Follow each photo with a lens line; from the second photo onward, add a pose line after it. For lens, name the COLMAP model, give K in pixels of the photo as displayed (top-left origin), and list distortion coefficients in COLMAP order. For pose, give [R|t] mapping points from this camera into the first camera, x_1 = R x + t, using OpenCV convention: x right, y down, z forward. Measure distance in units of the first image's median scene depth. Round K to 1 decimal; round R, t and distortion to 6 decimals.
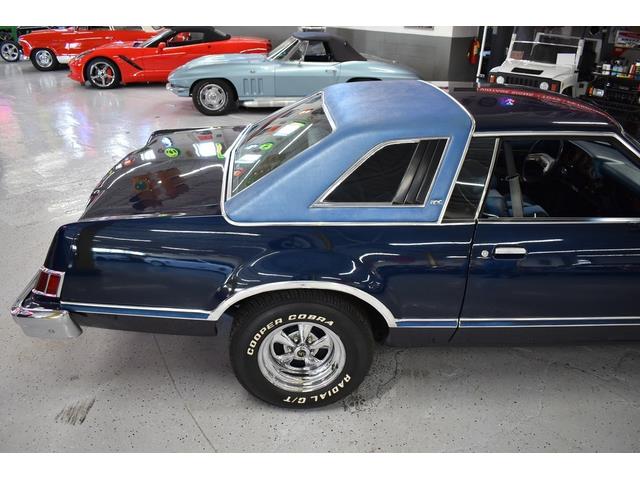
lens RADIAL K [[526.1, 0, 320.0], [0, 526.1, 240.0], [0, 0, 1]] dist [-0.089140, 0.008278]
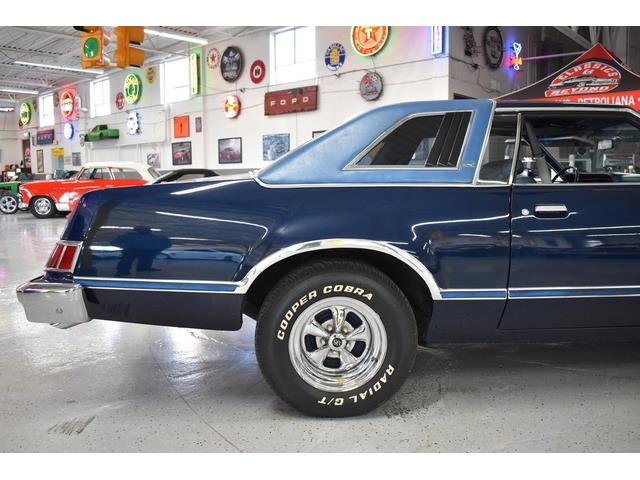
lens RADIAL K [[548.6, 0, 320.0], [0, 548.6, 240.0], [0, 0, 1]] dist [-0.084927, 0.005198]
pose [[0.999378, -0.031258, 0.016324, -0.072621], [0.034853, 0.945964, -0.322393, 0.343790], [-0.005365, 0.322762, 0.946465, 0.062804]]
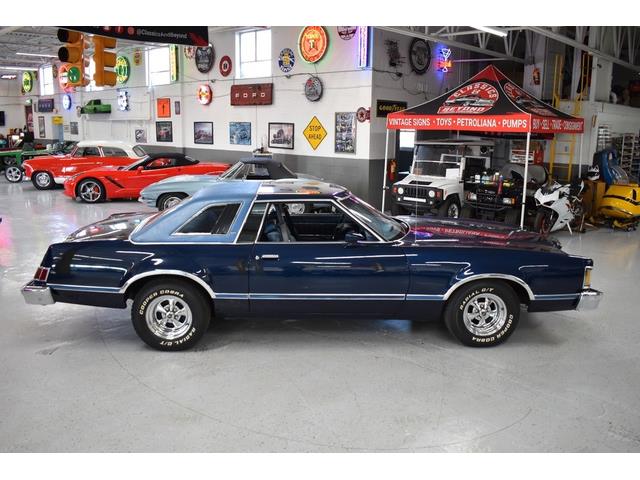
lens RADIAL K [[557.5, 0, 320.0], [0, 557.5, 240.0], [0, 0, 1]] dist [-0.088843, 0.012369]
pose [[0.999946, -0.010214, -0.001933, 0.501204], [0.009473, 0.971906, -0.235178, 0.414950], [0.004281, 0.235147, 0.971950, -0.971809]]
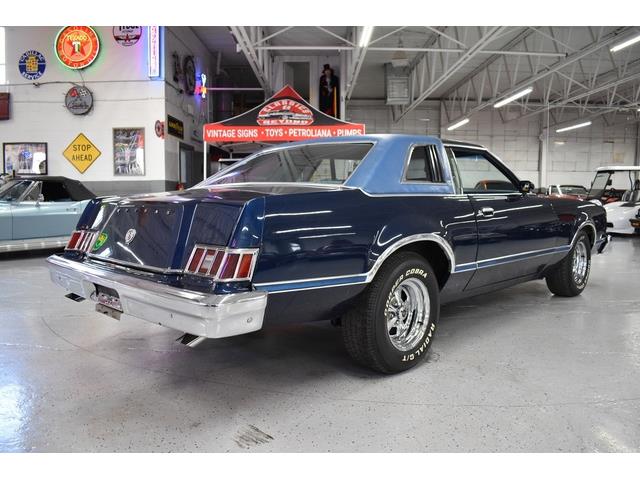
lens RADIAL K [[520.1, 0, 320.0], [0, 520.1, 240.0], [0, 0, 1]] dist [-0.083429, 0.008183]
pose [[0.737101, -0.085239, 0.670386, -0.925060], [0.305573, 0.926845, -0.218135, 0.255223], [-0.602750, 0.365640, 0.709225, 0.221151]]
